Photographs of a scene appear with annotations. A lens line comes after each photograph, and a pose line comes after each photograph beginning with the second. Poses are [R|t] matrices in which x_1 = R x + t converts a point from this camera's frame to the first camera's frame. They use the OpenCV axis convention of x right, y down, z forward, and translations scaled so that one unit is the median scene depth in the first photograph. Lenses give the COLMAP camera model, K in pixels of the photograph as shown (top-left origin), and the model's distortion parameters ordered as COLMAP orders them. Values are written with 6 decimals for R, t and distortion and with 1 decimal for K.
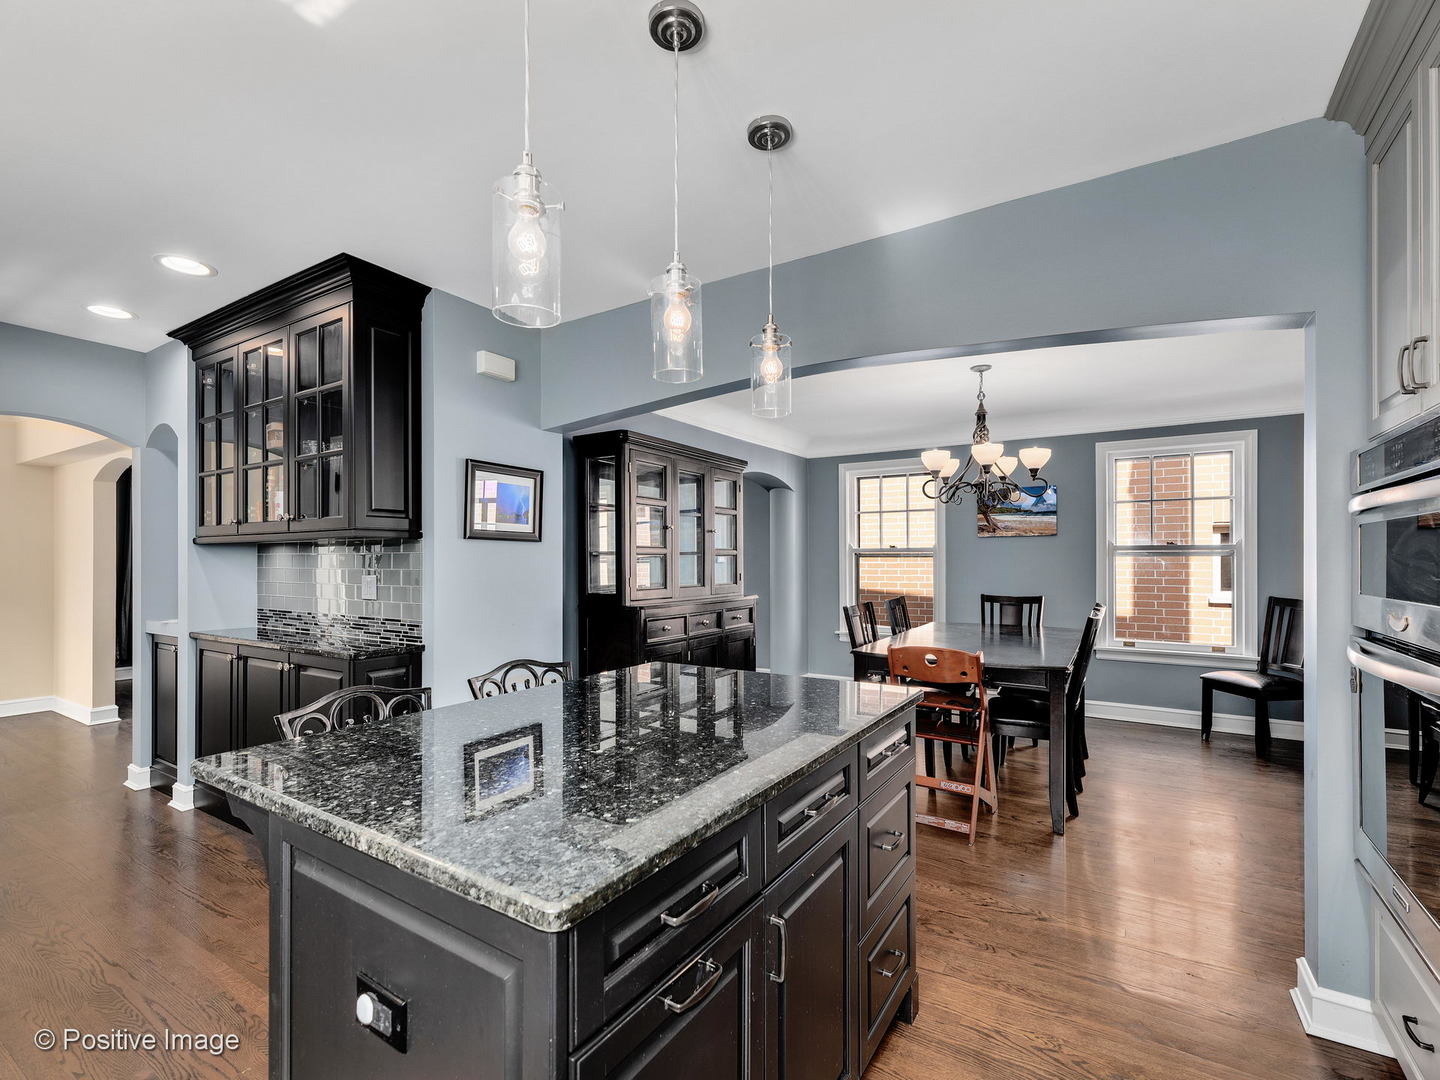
lens RADIAL K [[646.1, 0, 728.2], [0, 646.1, 533.0], [0, 0, 1]] dist [-0.000185, -0.000070]
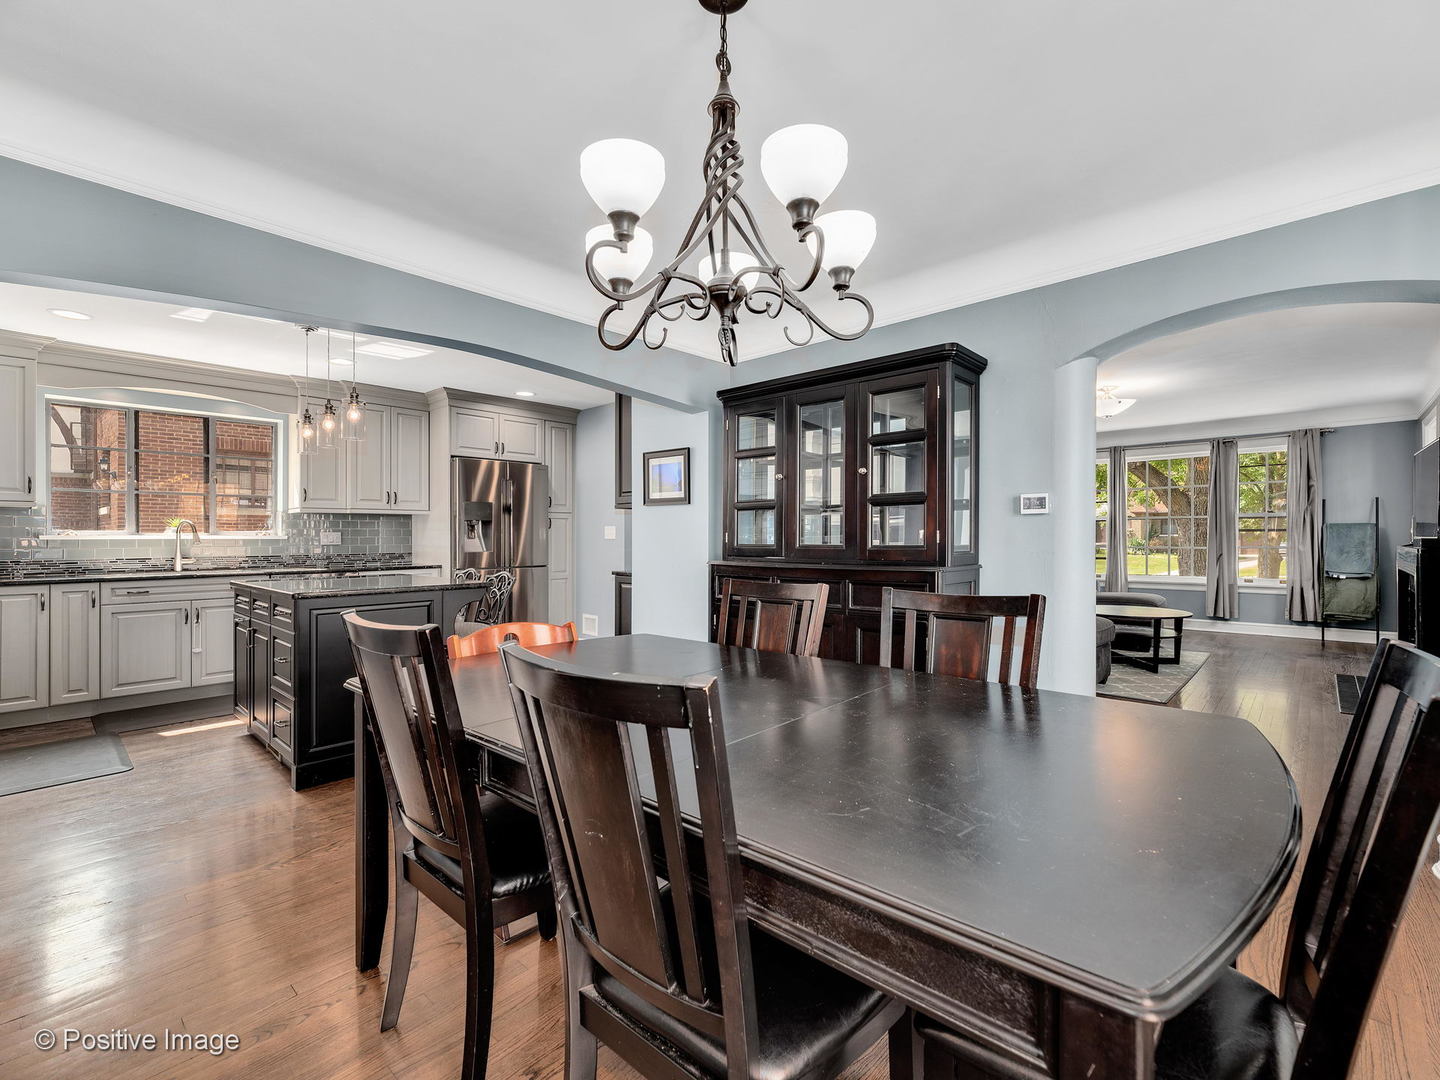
lens RADIAL K [[646.1, 0, 728.2], [0, 646.1, 533.0], [0, 0, 1]] dist [-0.000185, -0.000070]
pose [[-0.181298, -0.003543, -0.983422, 0.753277], [0.049657, 0.998685, -0.012753, 0.072632], [0.982174, -0.051146, -0.180883, 1.047285]]
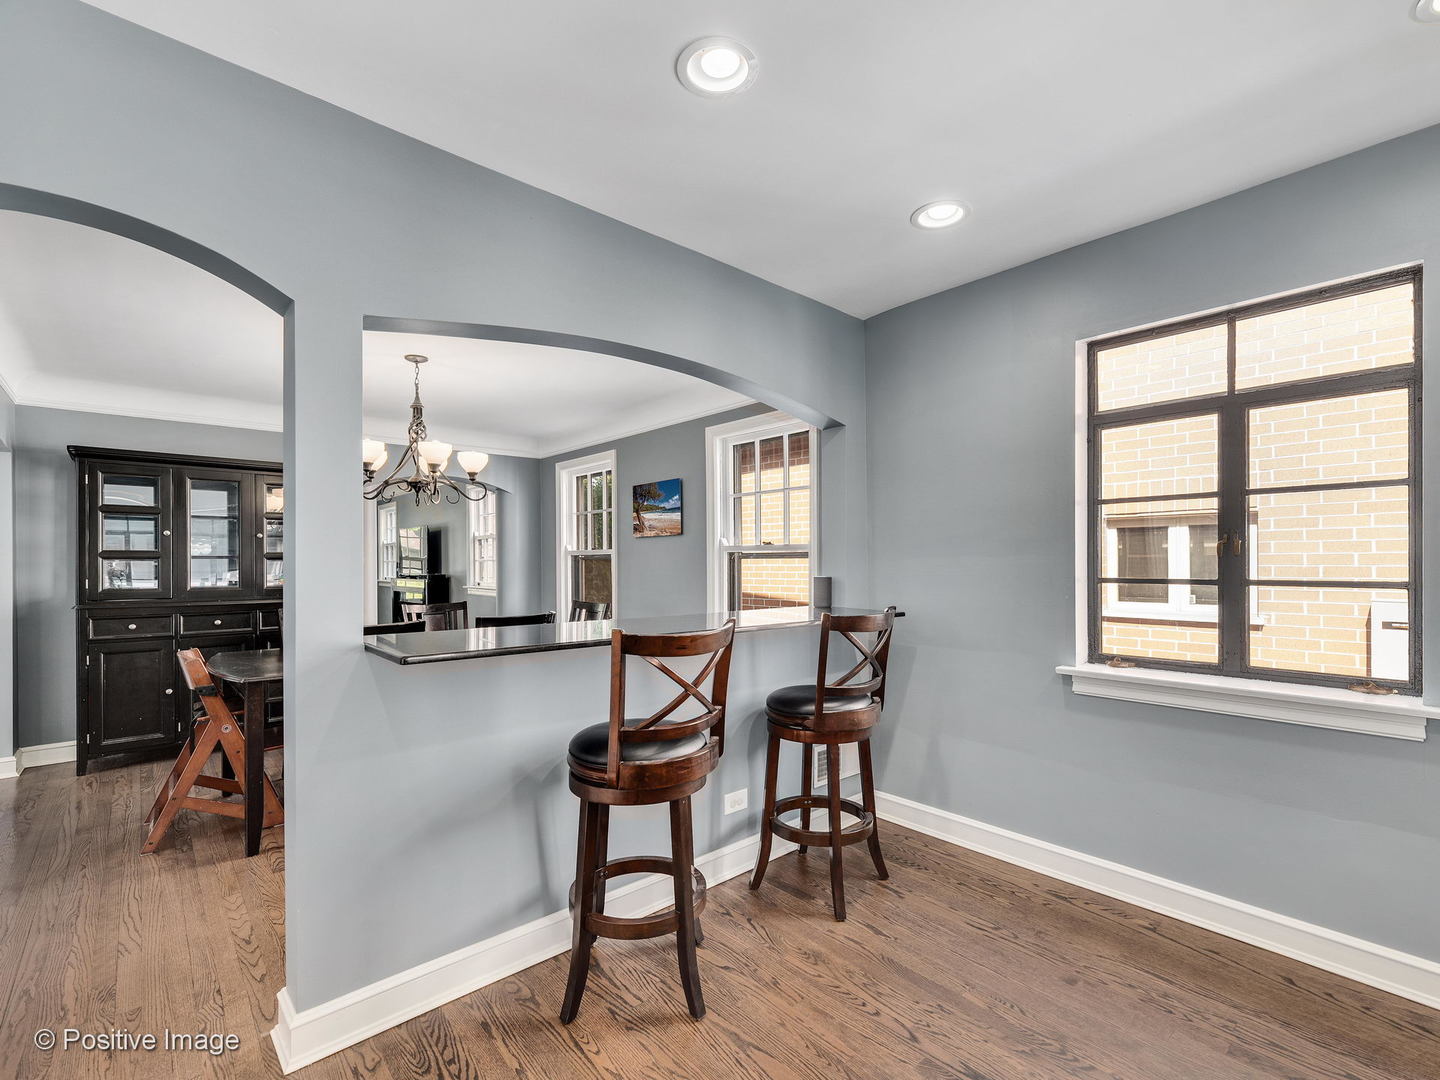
lens RADIAL K [[646.1, 0, 728.2], [0, 646.1, 533.0], [0, 0, 1]] dist [-0.000185, -0.000070]
pose [[0.961964, -0.013896, -0.272822, 1.076796], [0.012878, 0.999902, -0.005522, 0.009647], [0.272872, 0.001799, 0.962049, 0.218672]]
